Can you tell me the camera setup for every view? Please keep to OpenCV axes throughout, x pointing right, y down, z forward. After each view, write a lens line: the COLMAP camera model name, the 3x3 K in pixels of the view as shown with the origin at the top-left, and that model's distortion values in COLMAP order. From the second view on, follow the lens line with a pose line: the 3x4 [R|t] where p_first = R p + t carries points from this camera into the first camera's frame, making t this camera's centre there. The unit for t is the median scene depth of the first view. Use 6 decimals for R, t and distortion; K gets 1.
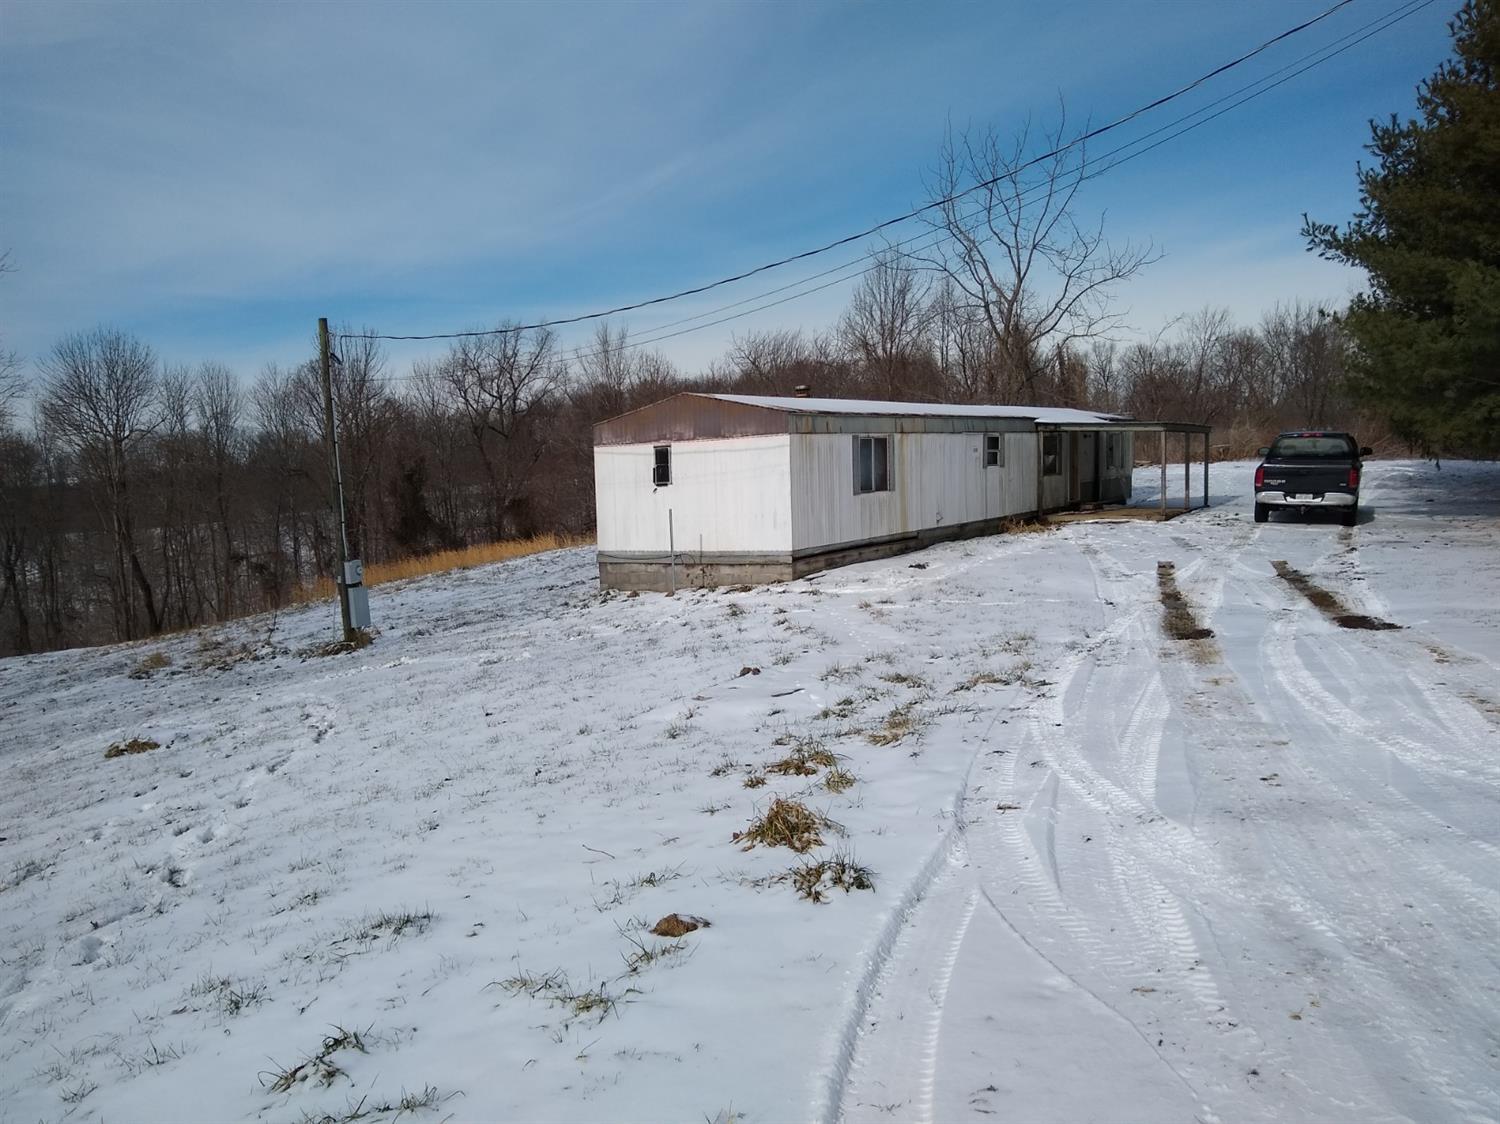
lens RADIAL K [[1176.8, 0, 752.7], [0, 1176.8, 548.9], [0, 0, 1]] dist [0.005989, 0.001140]
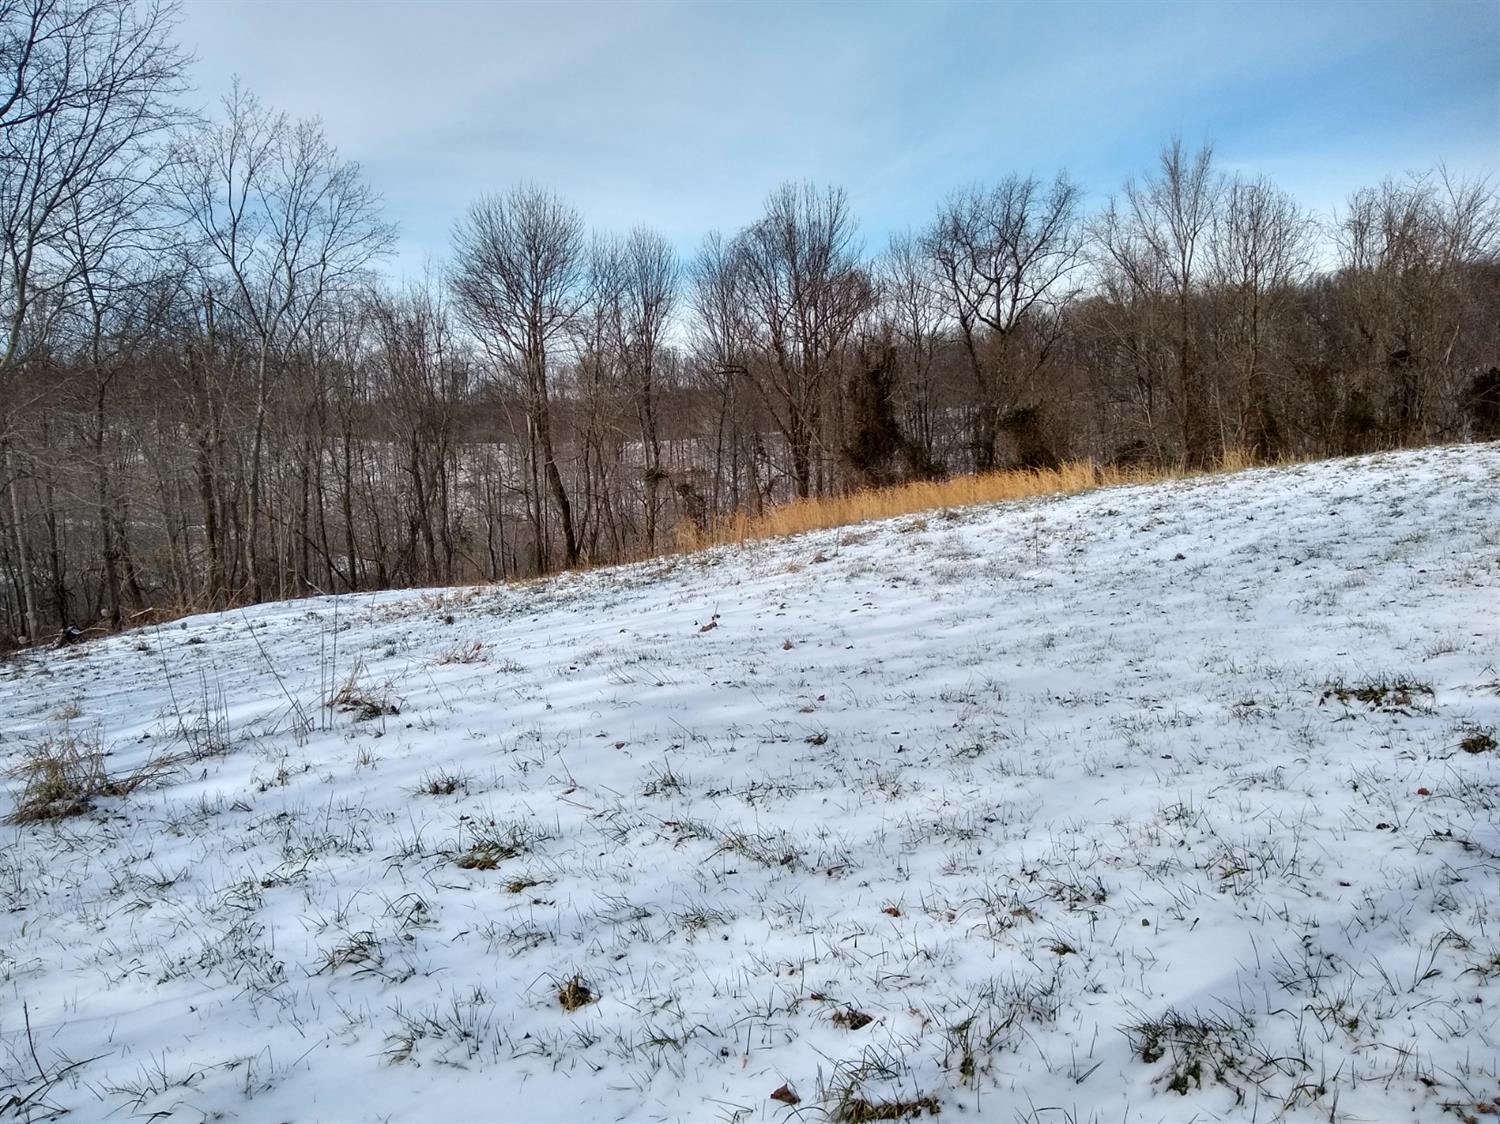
lens RADIAL K [[1176.8, 0, 730.0], [0, 1176.8, 531.5], [0, 0, 1]] dist [0.005989, 0.001140]
pose [[0.915646, 0.067081, -0.396349, -0.205362], [-0.048754, 0.997231, 0.056147, -0.003939], [0.399018, -0.032087, 0.916381, 0.774297]]
